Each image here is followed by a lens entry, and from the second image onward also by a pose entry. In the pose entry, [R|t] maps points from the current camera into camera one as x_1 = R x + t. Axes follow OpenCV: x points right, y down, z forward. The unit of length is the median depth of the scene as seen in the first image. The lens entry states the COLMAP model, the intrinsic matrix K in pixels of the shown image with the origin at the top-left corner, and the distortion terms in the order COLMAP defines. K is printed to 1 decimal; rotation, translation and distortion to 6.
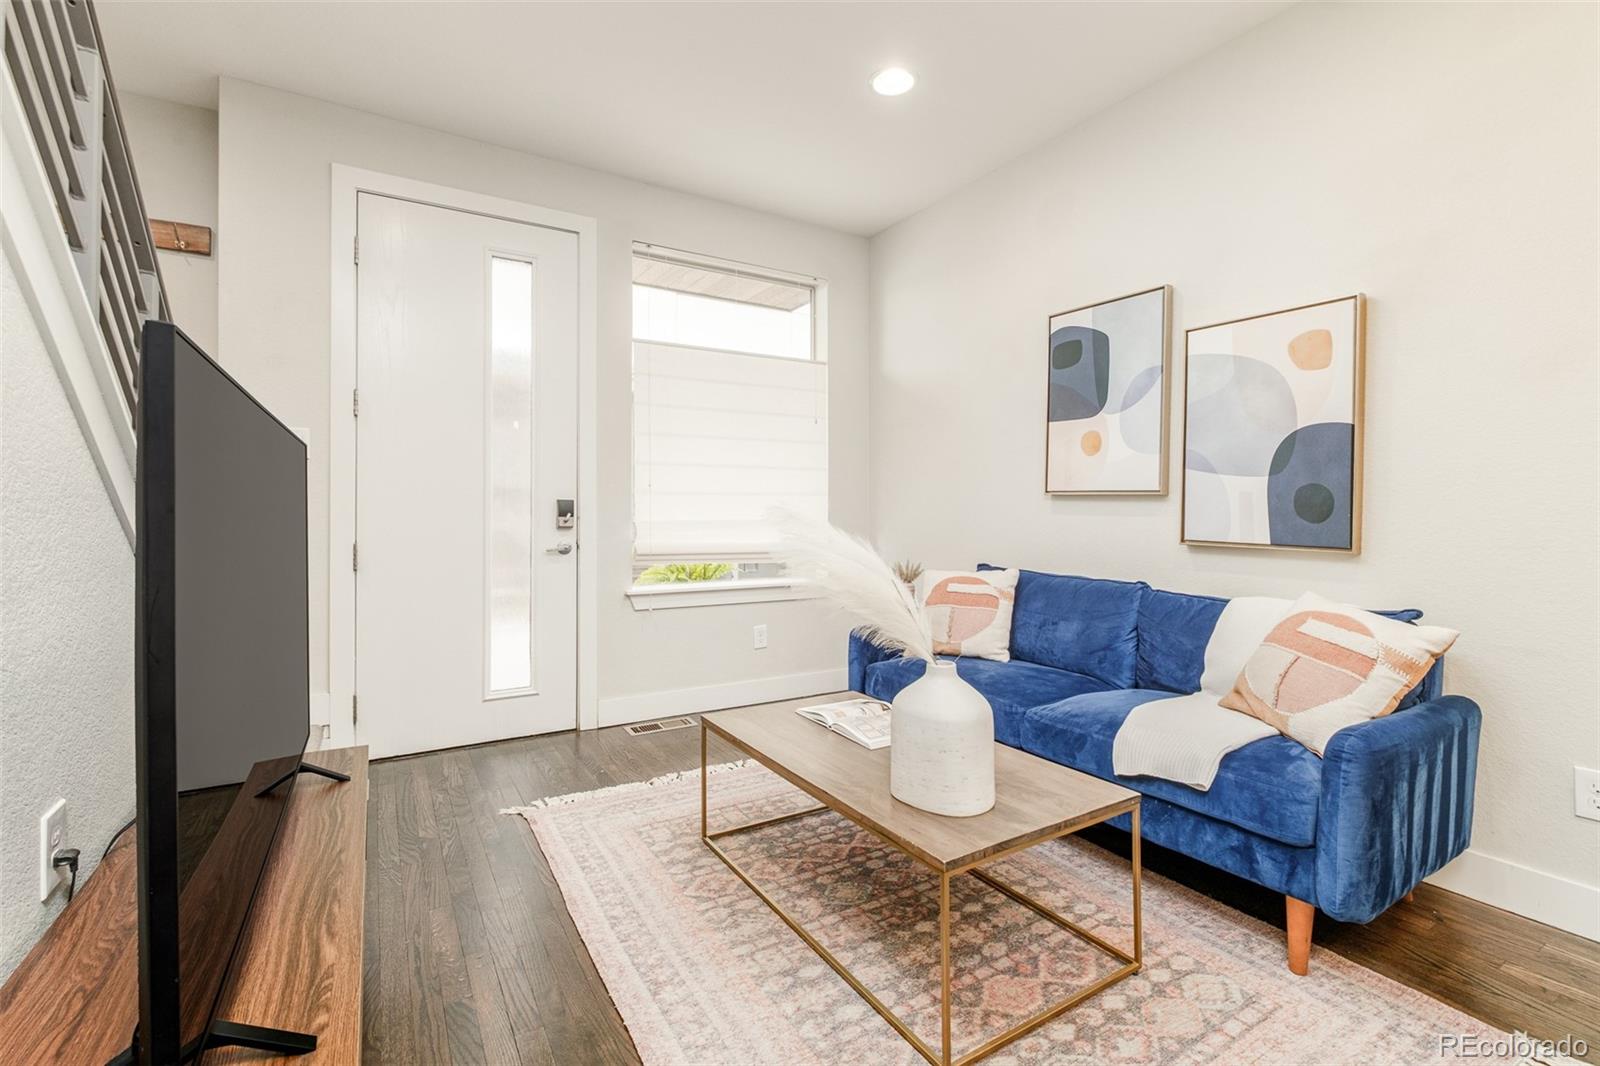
lens RADIAL K [[698.3, 0, 797.0], [0, 698.3, 522.1], [0, 0, 1]] dist [-0.019810, -0.000626]
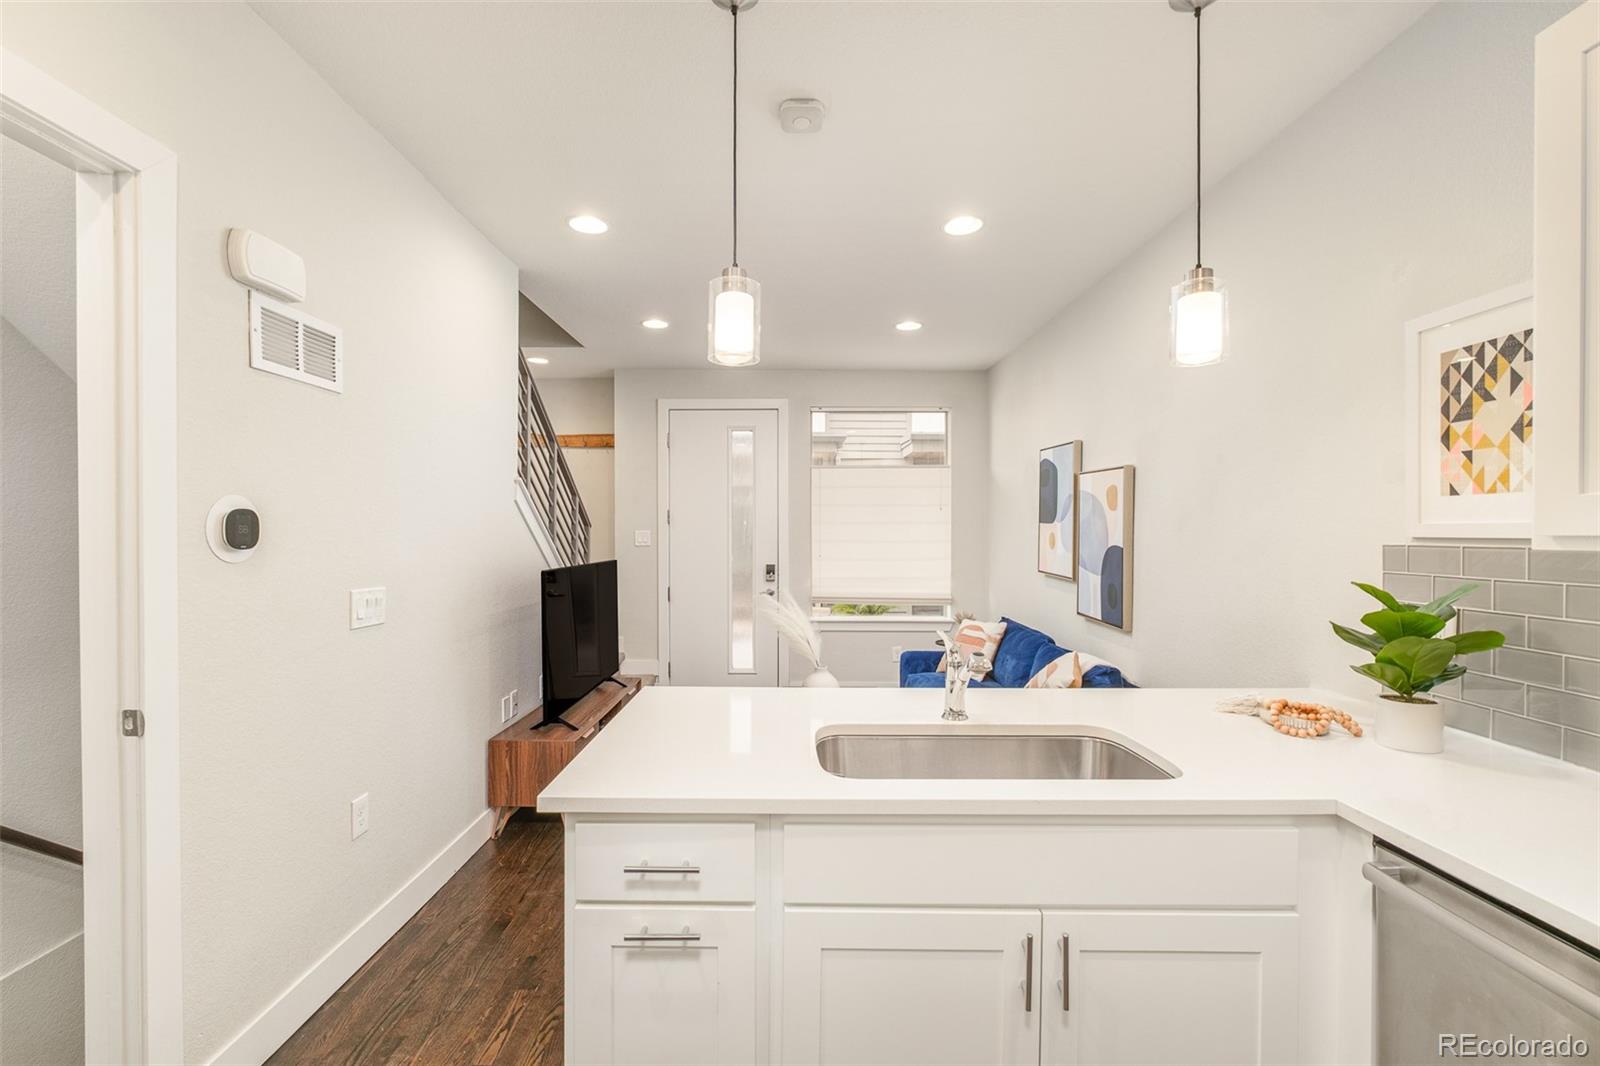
lens RADIAL K [[698.3, 0, 793.0], [0, 698.3, 547.7], [0, 0, 1]] dist [-0.019810, -0.000626]
pose [[0.855149, 0.015917, -0.518138, 0.893361], [-0.010243, 0.999852, 0.013810, -0.142125], [0.518281, -0.006503, 0.855186, -0.669497]]
